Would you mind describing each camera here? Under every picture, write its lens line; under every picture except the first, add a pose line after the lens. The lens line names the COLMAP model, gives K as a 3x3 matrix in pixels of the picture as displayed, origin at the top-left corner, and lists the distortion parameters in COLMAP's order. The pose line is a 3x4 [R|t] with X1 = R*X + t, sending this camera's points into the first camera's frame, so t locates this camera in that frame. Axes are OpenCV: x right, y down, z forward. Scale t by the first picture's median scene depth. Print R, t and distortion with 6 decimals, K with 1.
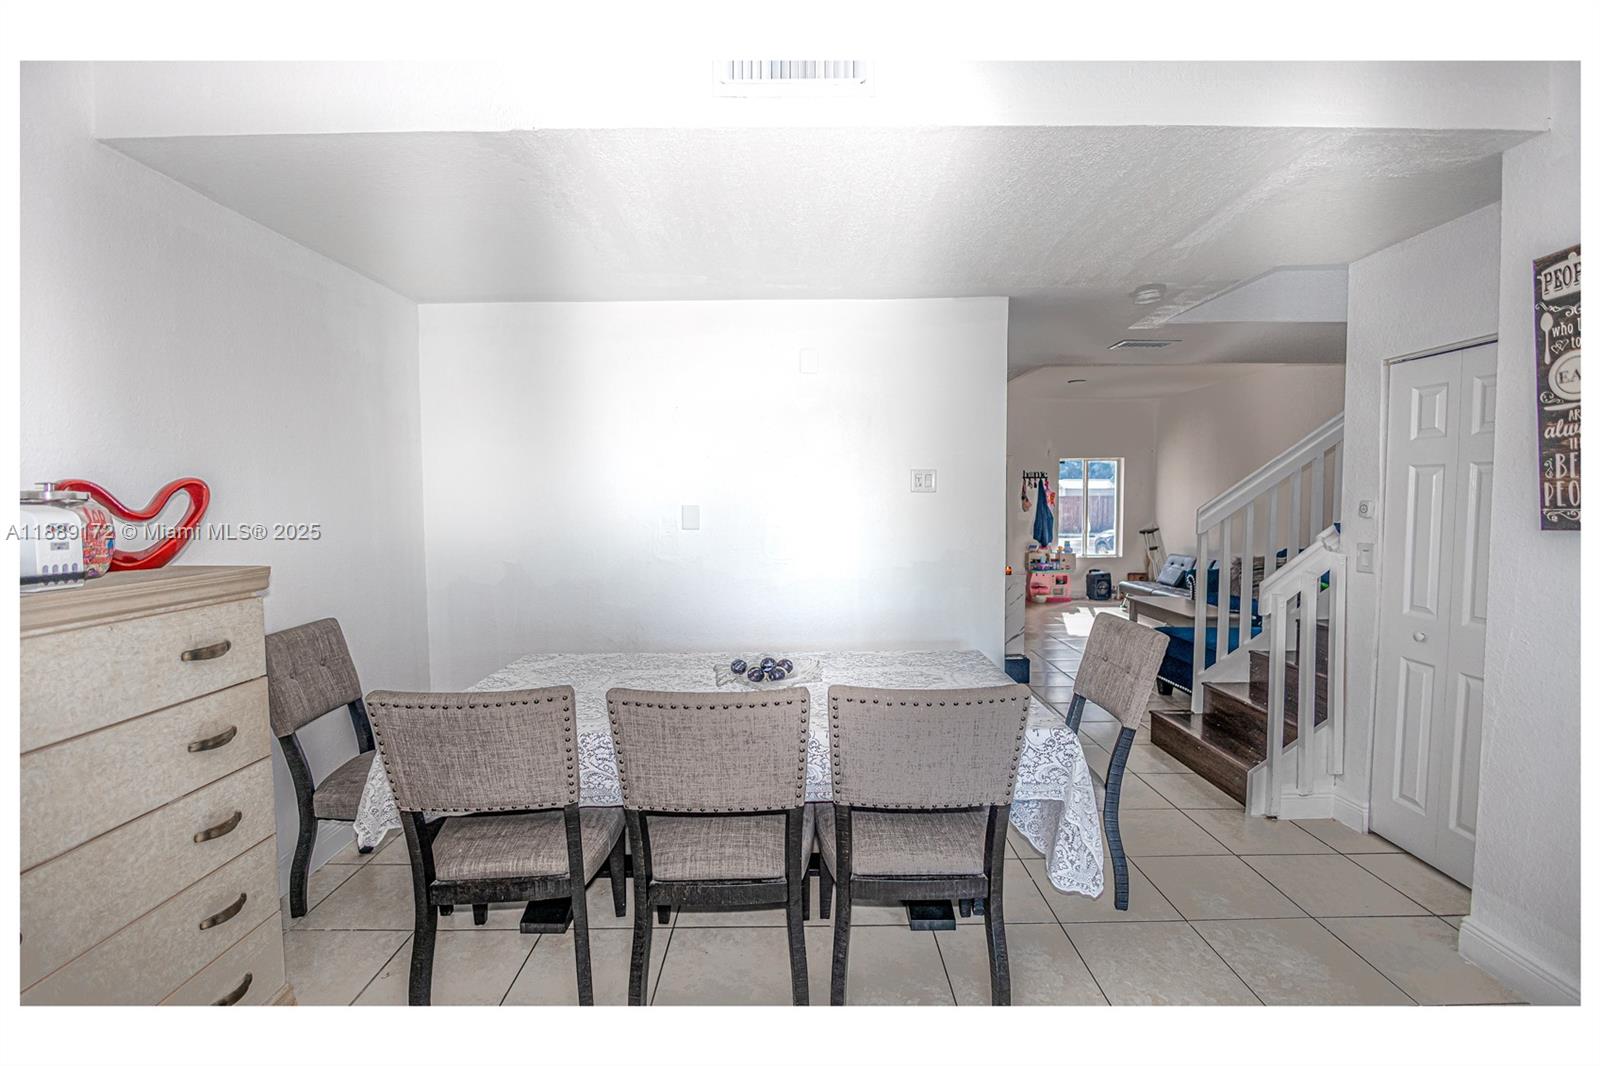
lens RADIAL K [[717.5, 0, 804.5], [0, 717.5, 538.2], [0, 0, 1]] dist [-0.000975, 0.000094]
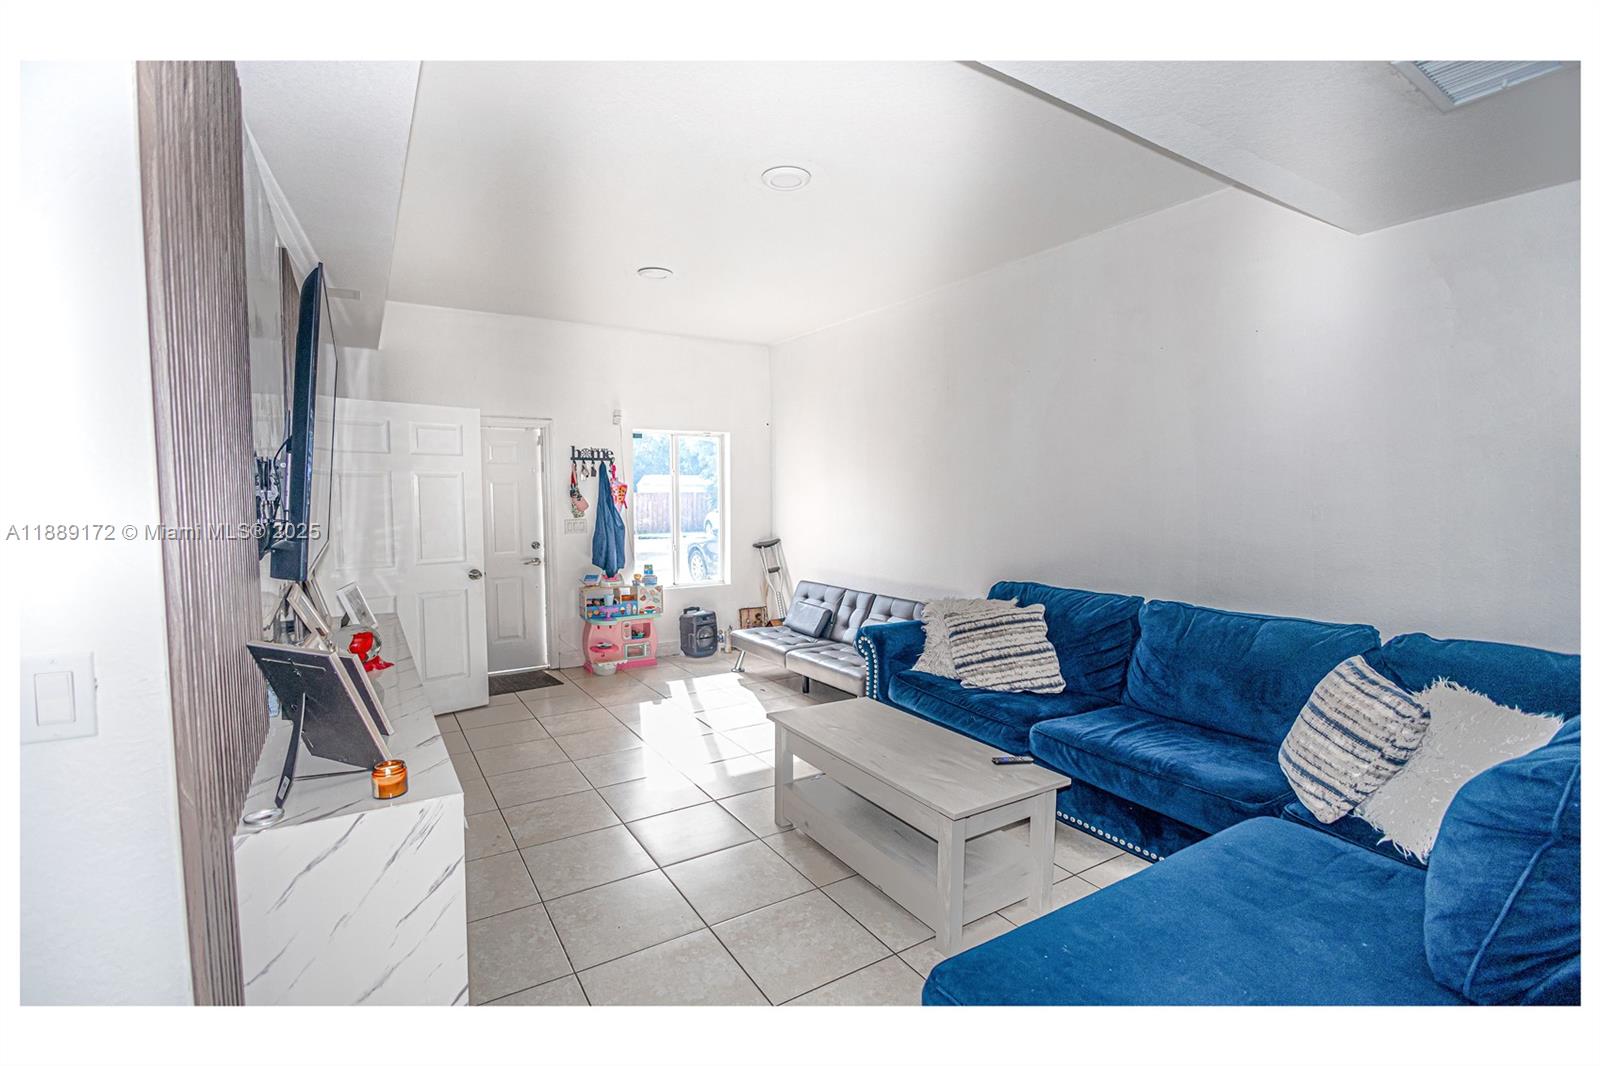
lens RADIAL K [[717.5, 0, 804.5], [0, 717.5, 538.2], [0, 0, 1]] dist [-0.000975, 0.000094]
pose [[0.852984, -0.029746, 0.521088, 0.164218], [0.026343, 0.999556, 0.013938, -0.023571], [-0.521271, 0.001838, 0.853389, 0.415237]]
